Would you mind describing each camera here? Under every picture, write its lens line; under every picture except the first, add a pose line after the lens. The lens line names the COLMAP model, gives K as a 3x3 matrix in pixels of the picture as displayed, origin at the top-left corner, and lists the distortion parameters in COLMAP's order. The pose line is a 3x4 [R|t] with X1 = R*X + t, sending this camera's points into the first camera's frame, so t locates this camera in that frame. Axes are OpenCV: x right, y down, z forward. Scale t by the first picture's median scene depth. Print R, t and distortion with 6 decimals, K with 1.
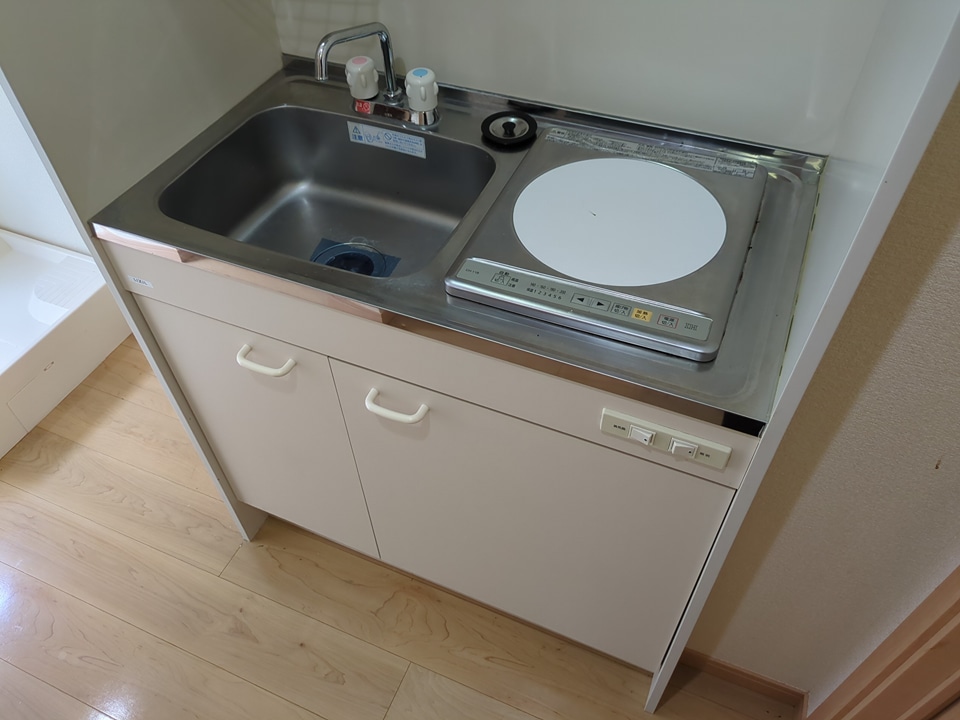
lens RADIAL K [[735.8, 0, 471.6], [0, 735.8, 357.0], [0, 0, 1]] dist [-0.001535, -0.012044]
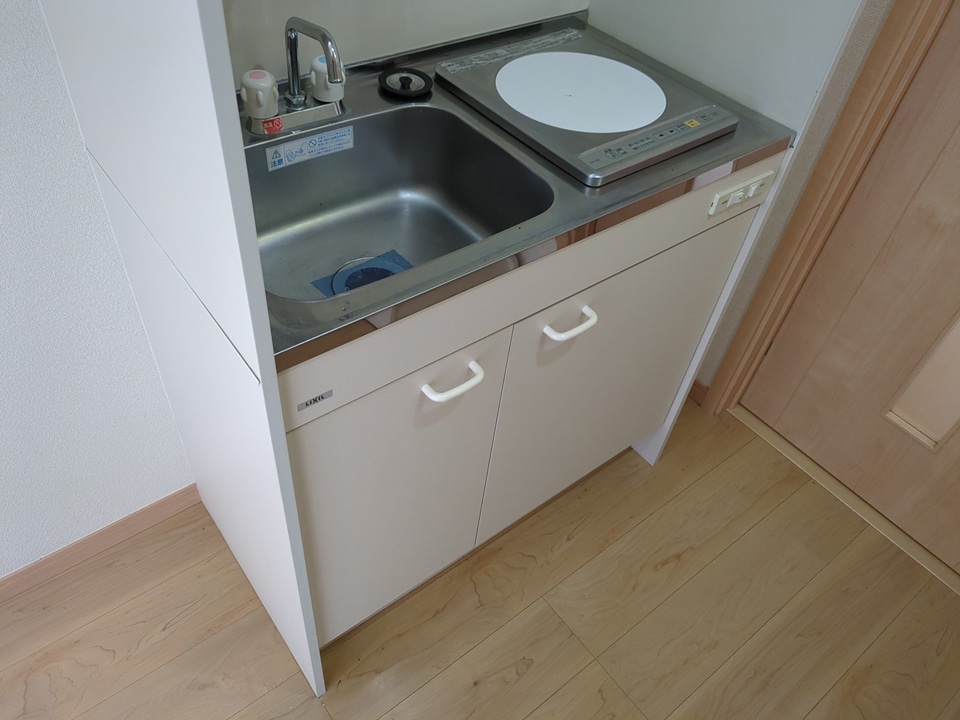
lens RADIAL K [[735.8, 0, 471.6], [0, 735.8, 357.0], [0, 0, 1]] dist [-0.001535, -0.012044]
pose [[0.466234, -0.578909, 0.668947, -0.763930], [0.580108, 0.770956, 0.262872, -0.217501], [-0.667907, 0.265502, 0.695276, 0.304432]]
